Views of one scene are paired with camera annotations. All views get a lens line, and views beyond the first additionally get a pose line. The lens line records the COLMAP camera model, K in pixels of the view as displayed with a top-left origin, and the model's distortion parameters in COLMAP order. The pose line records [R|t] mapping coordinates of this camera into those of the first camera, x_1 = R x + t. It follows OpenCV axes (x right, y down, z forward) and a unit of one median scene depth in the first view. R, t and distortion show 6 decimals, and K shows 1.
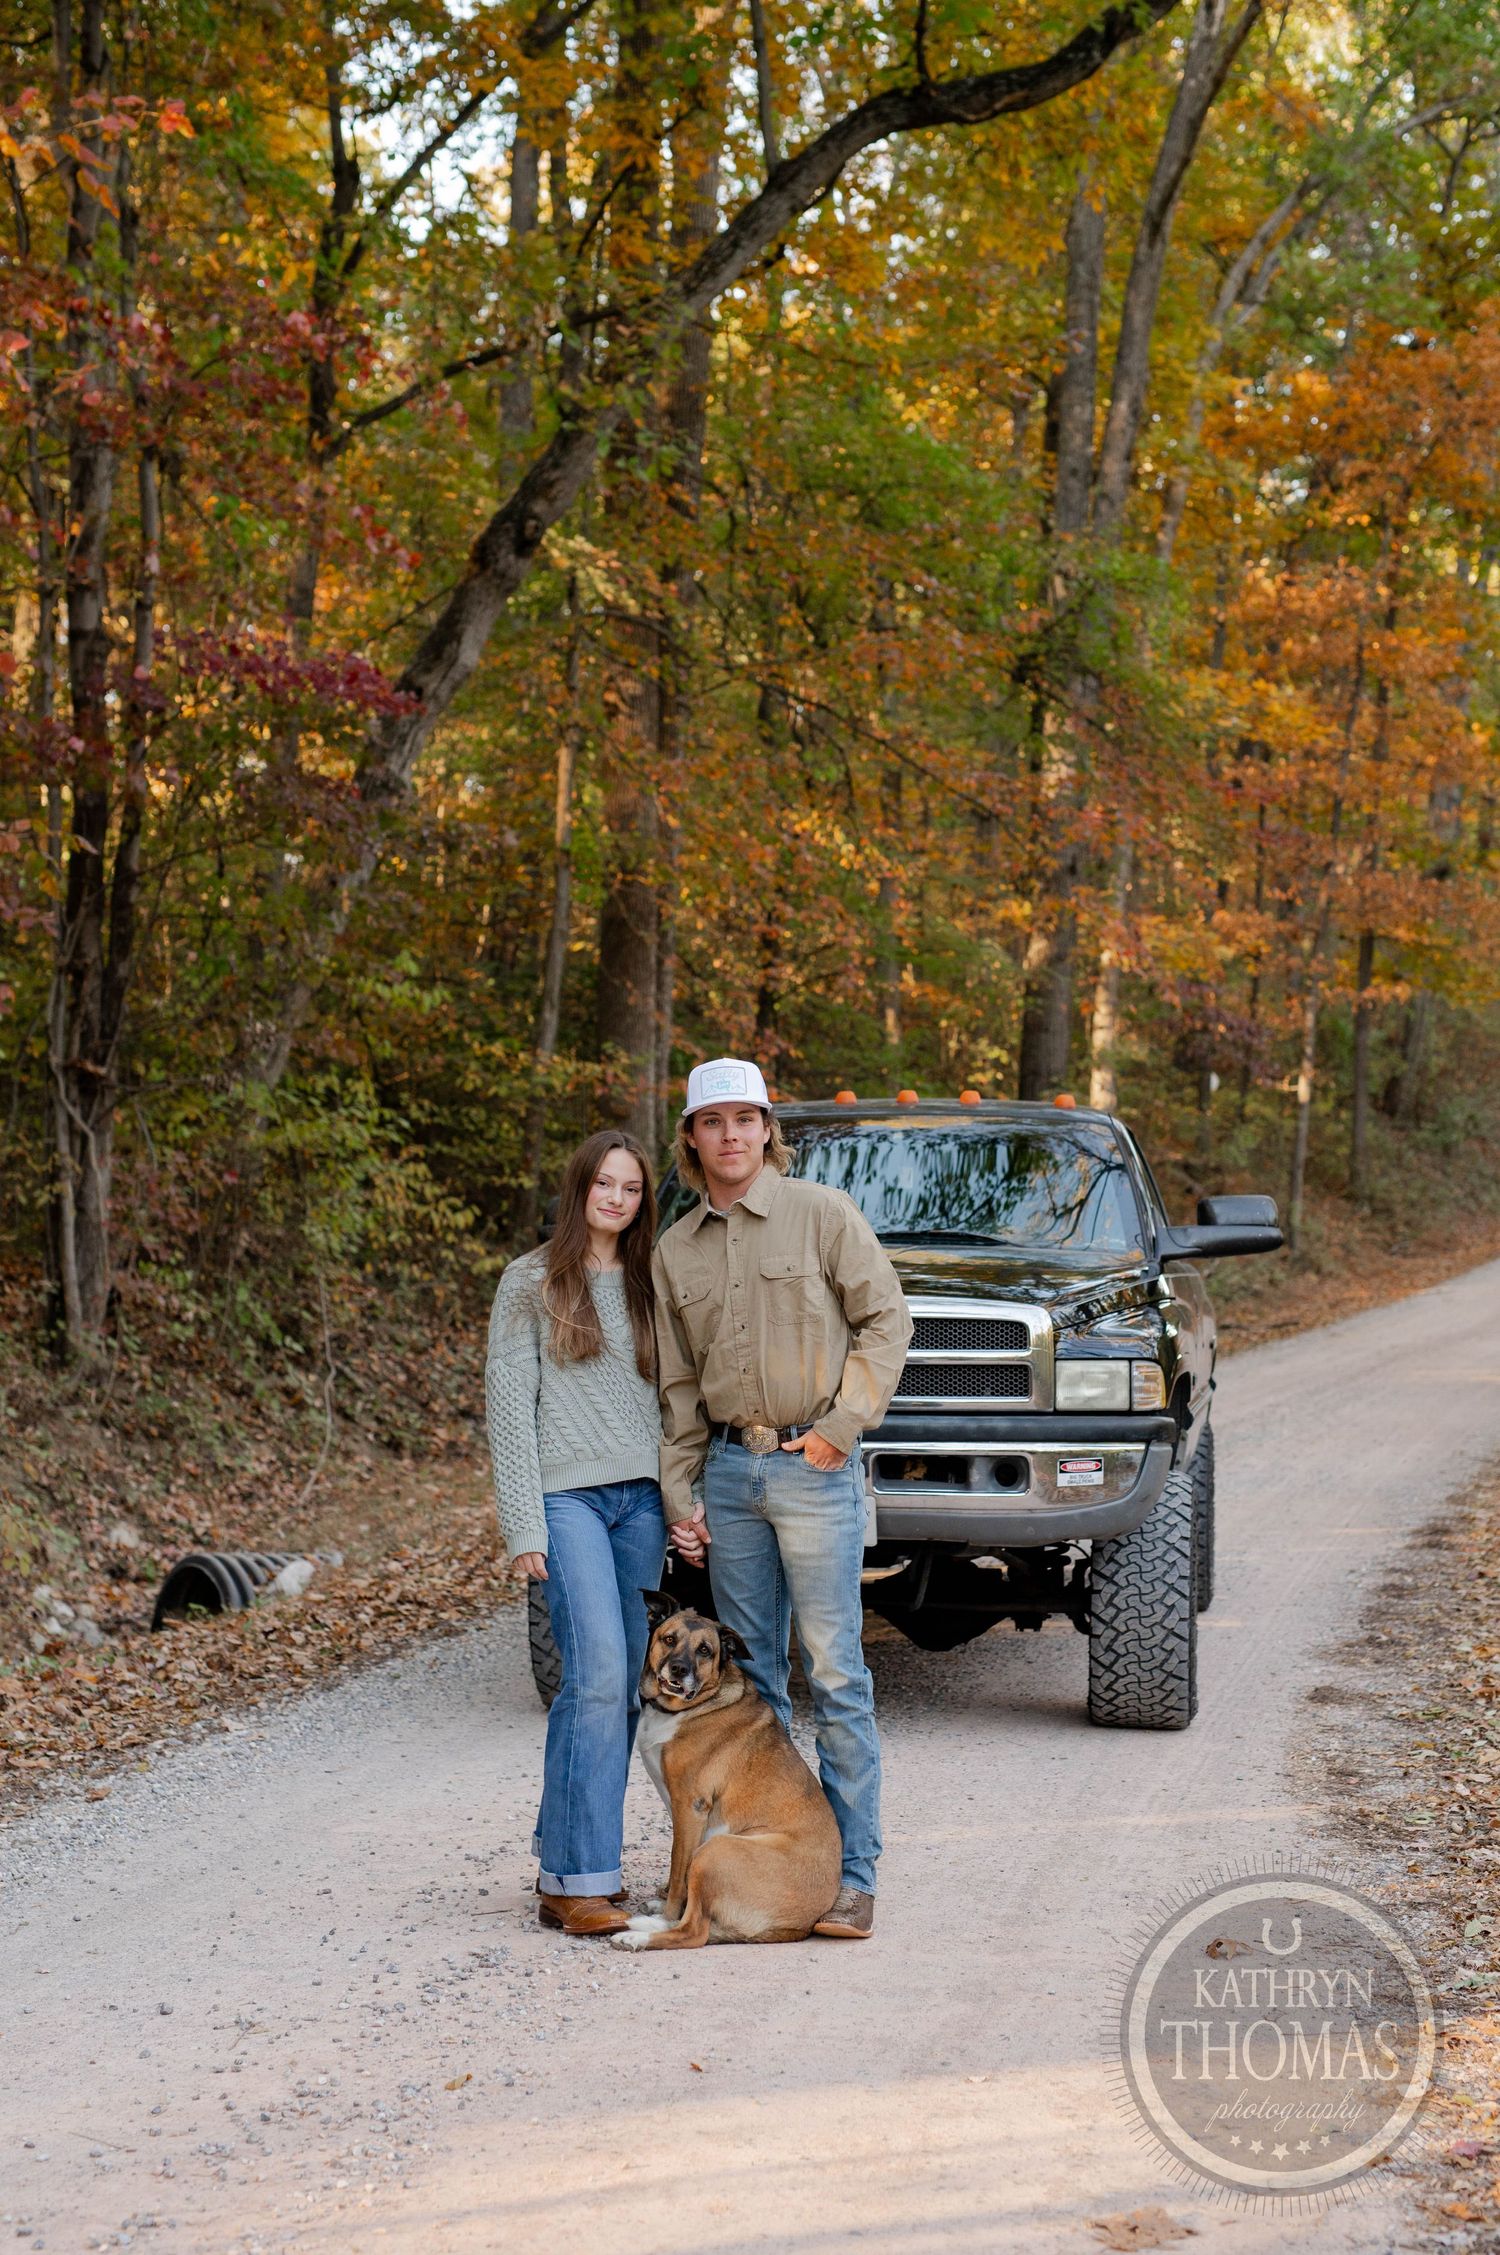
lens RADIAL K [[3372.7, 0, 750.0], [0, 3372.7, 1127.5], [0, 0, 1]] dist [-0.018248, 0.058949]
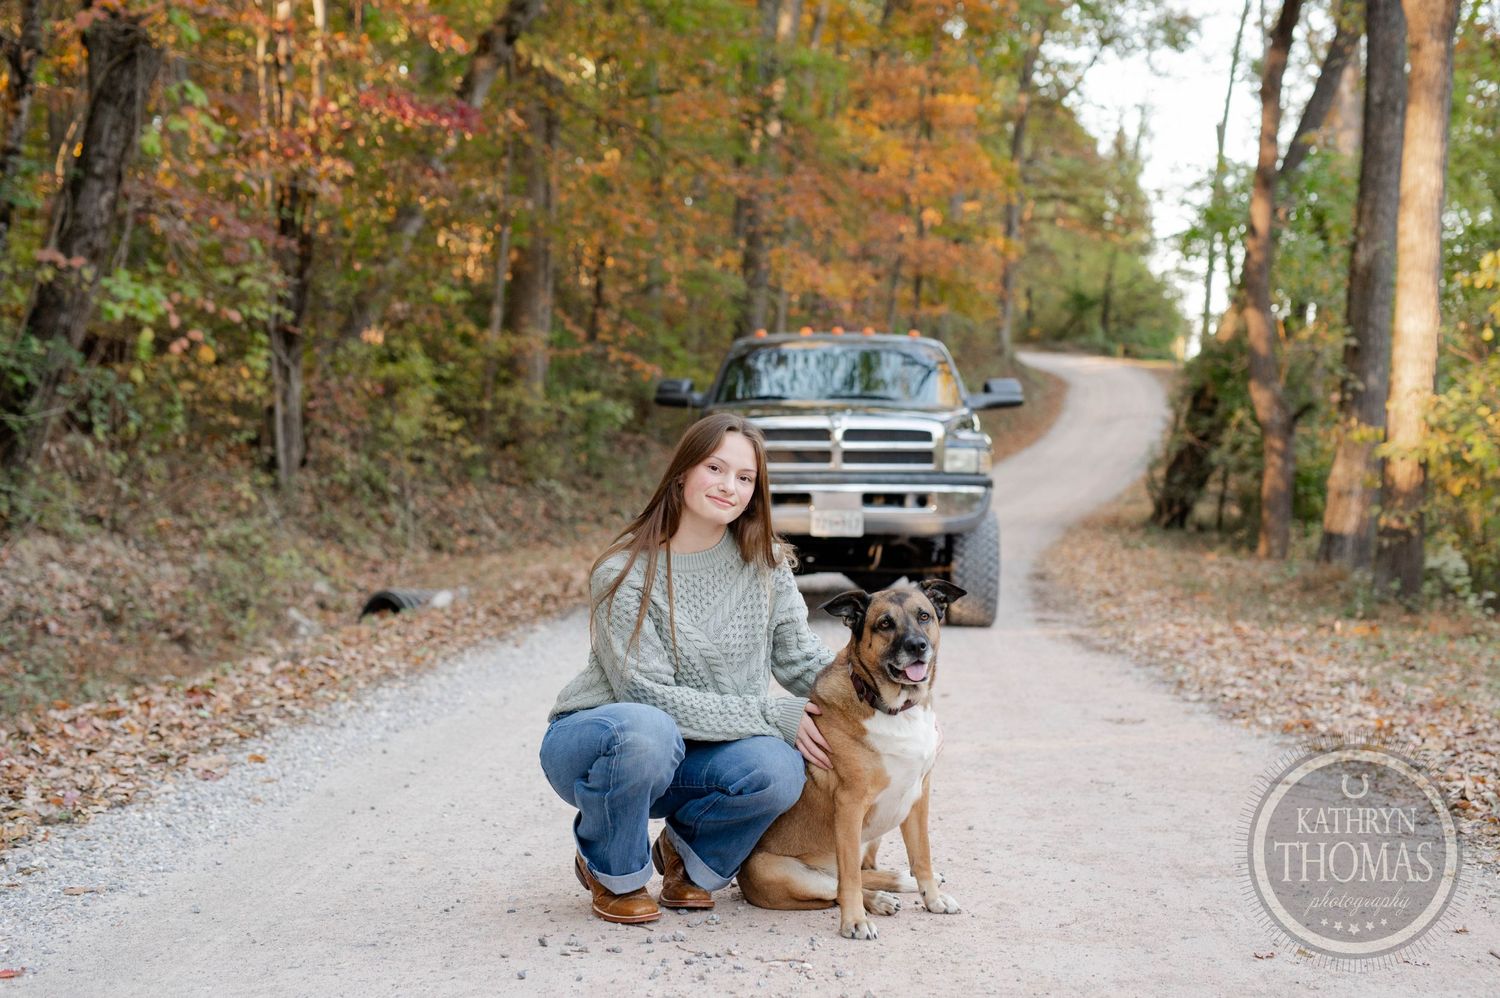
lens RADIAL K [[2100.8, 0, 750.0], [0, 2100.8, 499.0], [0, 0, 1]] dist [-0.001220, 0.069233]
pose [[0.992618, 0.000041, 0.121285, -0.183058], [-0.005750, 0.998891, 0.046721, 0.038577], [-0.121149, -0.047074, 0.991518, -0.282483]]
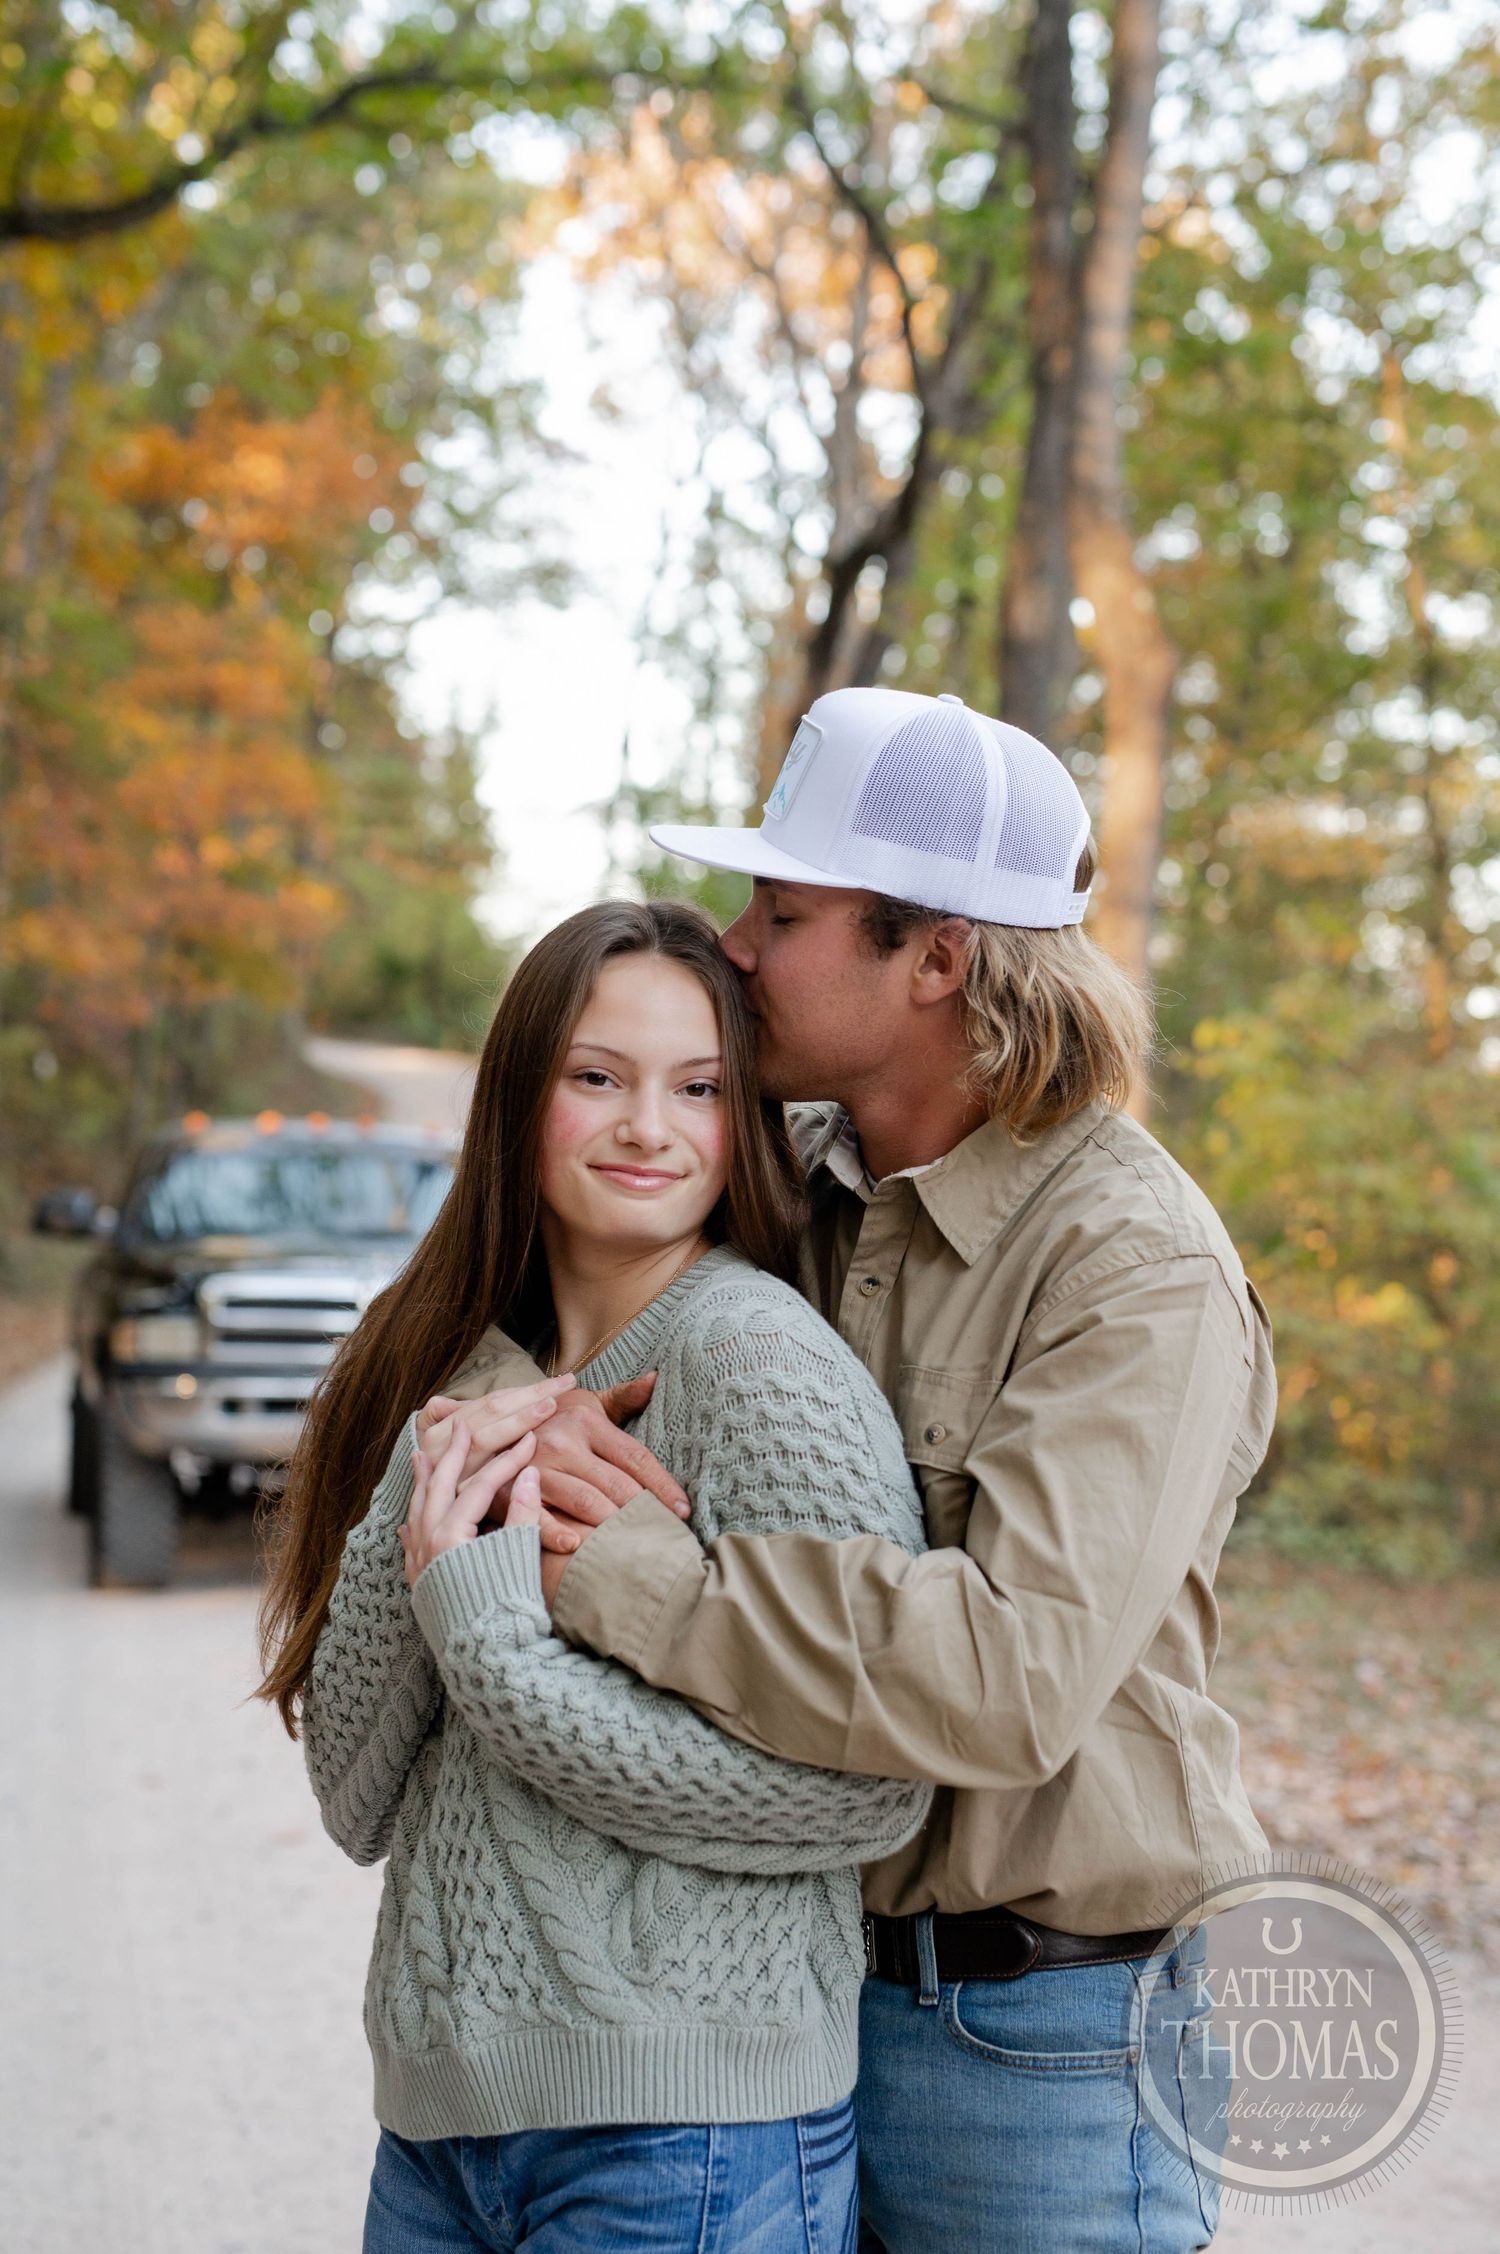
lens RADIAL K [[3189.1, 0, 750.0], [0, 3189.1, 1127.0], [0, 0, 1]] dist [0.000617, 0.021233]
pose [[0.920969, 0.029437, 0.388522, -0.323886], [-0.032746, 0.999462, 0.001897, -0.017427], [-0.388257, -0.014470, 0.921437, -0.238799]]
